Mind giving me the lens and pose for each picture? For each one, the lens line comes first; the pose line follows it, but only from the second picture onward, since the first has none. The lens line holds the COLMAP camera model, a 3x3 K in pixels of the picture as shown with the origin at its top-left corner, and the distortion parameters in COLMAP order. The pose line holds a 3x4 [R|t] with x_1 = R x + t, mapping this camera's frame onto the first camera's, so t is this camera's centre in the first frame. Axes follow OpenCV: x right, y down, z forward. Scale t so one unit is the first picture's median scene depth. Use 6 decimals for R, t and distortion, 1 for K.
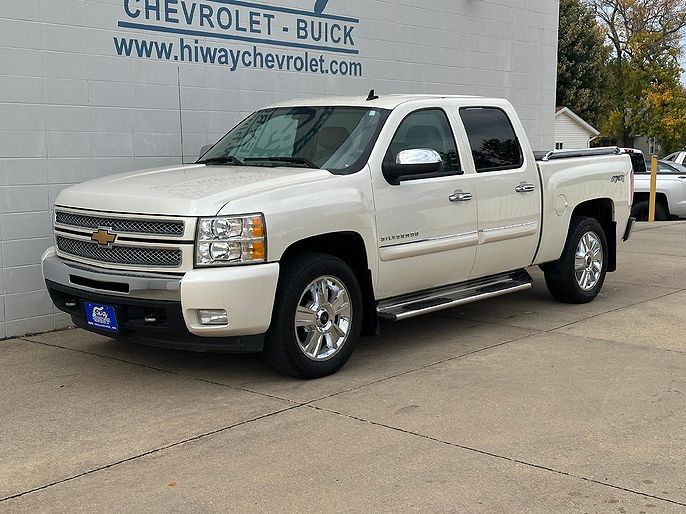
lens RADIAL K [[953.1, 0, 343.0], [0, 953.1, 257.0], [0, 0, 1]] dist [0.038137, -0.017297]
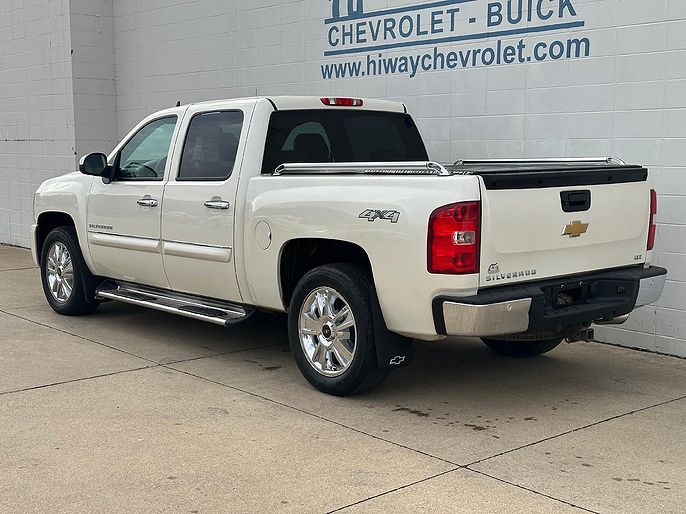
lens RADIAL K [[953.1, 0, 343.0], [0, 953.1, 257.0], [0, 0, 1]] dist [0.038137, -0.017297]
pose [[-0.173658, 0.113237, -0.978274, 0.890736], [-0.117174, 0.983935, 0.134692, -0.136387], [0.977810, 0.138018, -0.157600, 1.112908]]
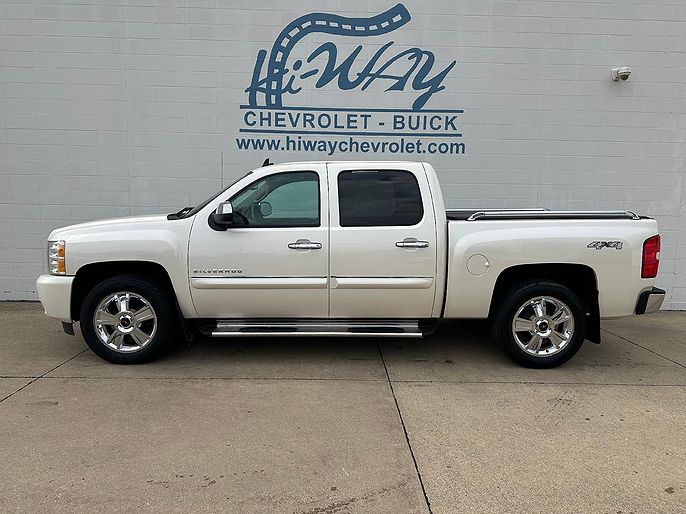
lens RADIAL K [[451.3, 0, 333.9], [0, 451.3, 270.1], [0, 0, 1]] dist [0.065128, 0.000176]
pose [[0.655688, 0.121833, -0.745137, 0.458119], [-0.107720, 0.991895, 0.067391, -0.060243], [0.747308, 0.036079, 0.663498, 0.524673]]
